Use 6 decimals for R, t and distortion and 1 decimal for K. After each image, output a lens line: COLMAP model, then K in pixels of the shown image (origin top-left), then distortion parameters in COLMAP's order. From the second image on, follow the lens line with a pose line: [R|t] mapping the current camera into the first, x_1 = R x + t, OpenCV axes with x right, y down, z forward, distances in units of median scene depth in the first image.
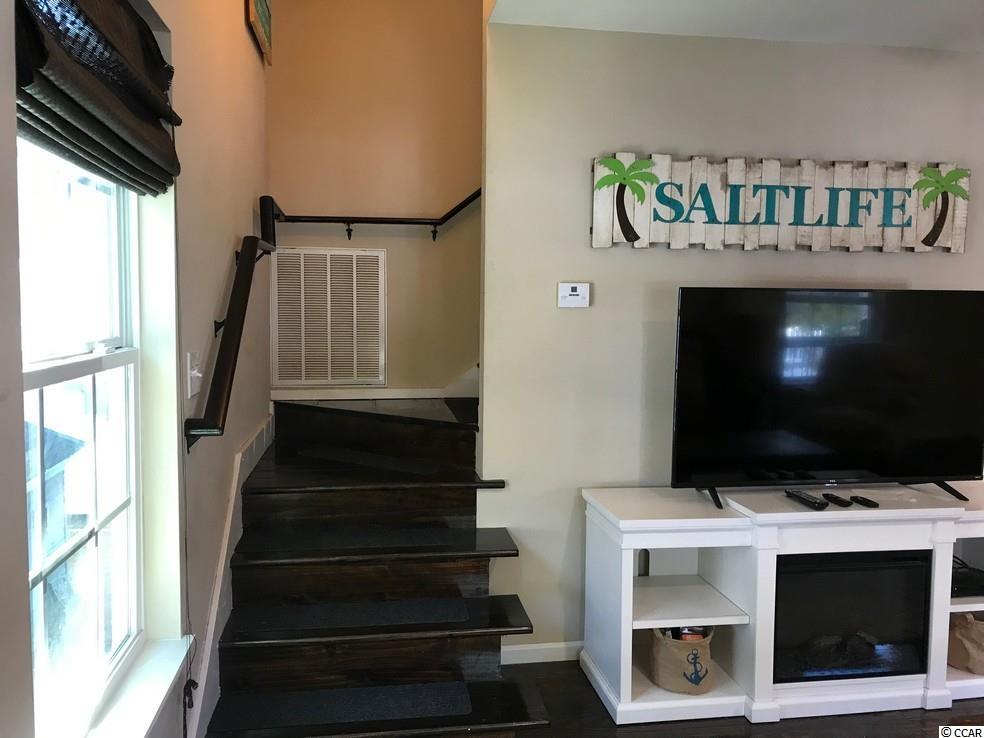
lens RADIAL K [[814.1, 0, 491.9], [0, 814.1, 374.0], [0, 0, 1]] dist [0.015230, -0.002608]
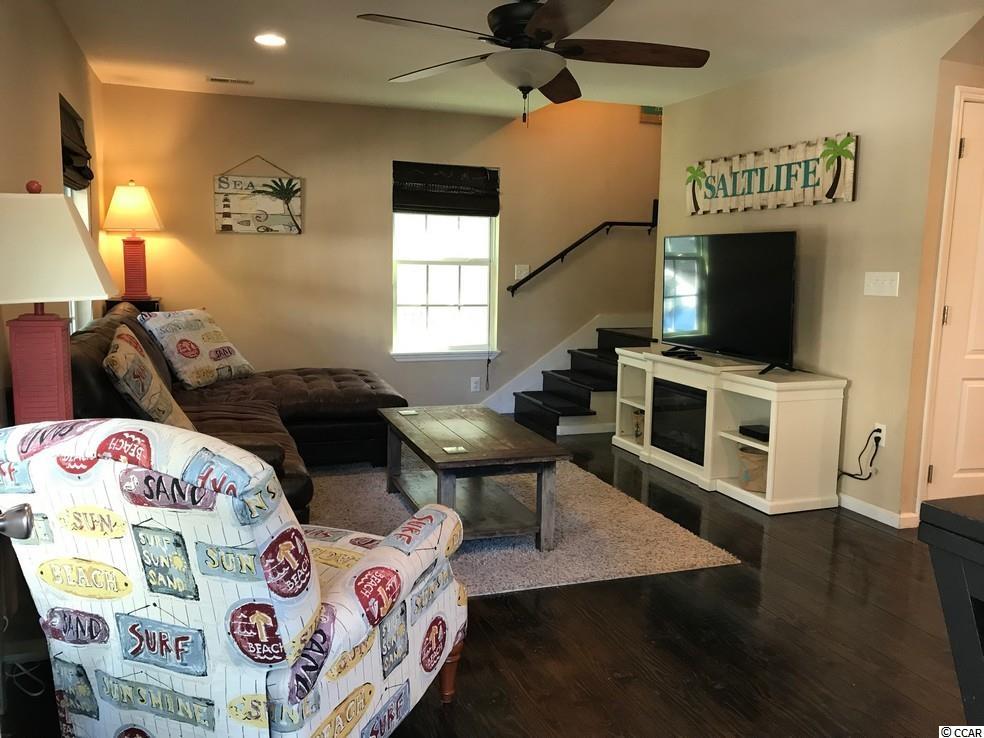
lens RADIAL K [[814.1, 0, 490.1], [0, 814.1, 368.2], [0, 0, 1]] dist [0.015230, -0.002608]
pose [[0.193932, 0.123989, -0.973148, 1.830633], [-0.078059, 0.990786, 0.110680, 0.016097], [0.977904, 0.054499, 0.201824, 0.203683]]
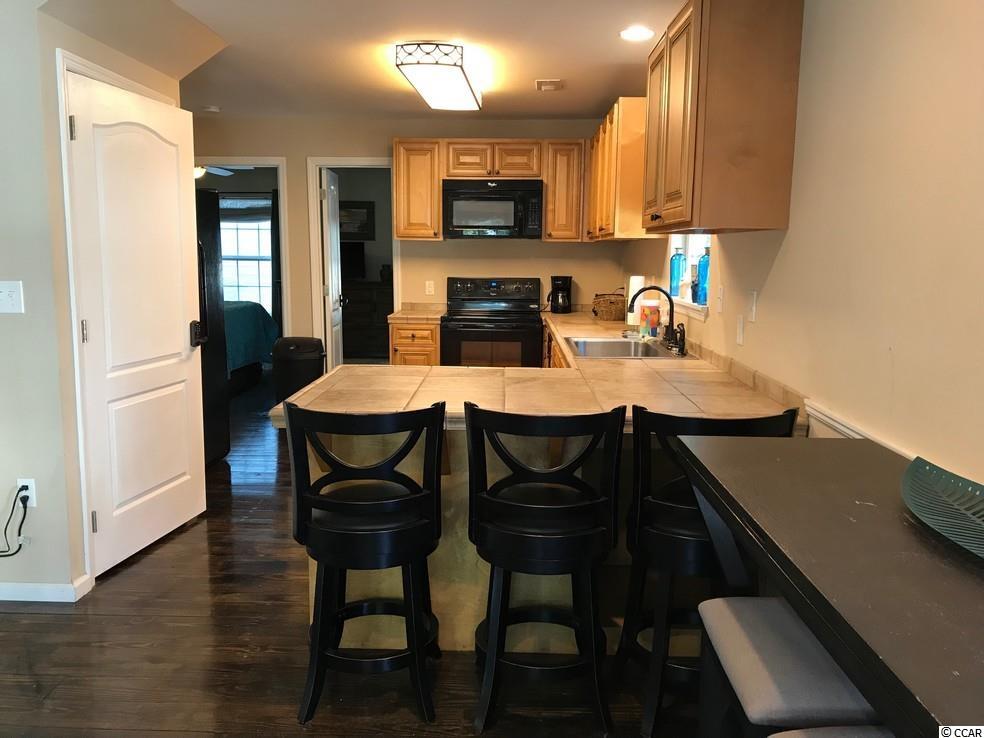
lens RADIAL K [[814.1, 0, 493.2], [0, 814.1, 364.5], [0, 0, 1]] dist [0.015230, -0.002608]
pose [[0.981049, 0.027345, -0.191819, 1.437665], [-0.013169, 0.997112, 0.074792, -0.022336], [0.193310, -0.070849, 0.978576, 0.222875]]
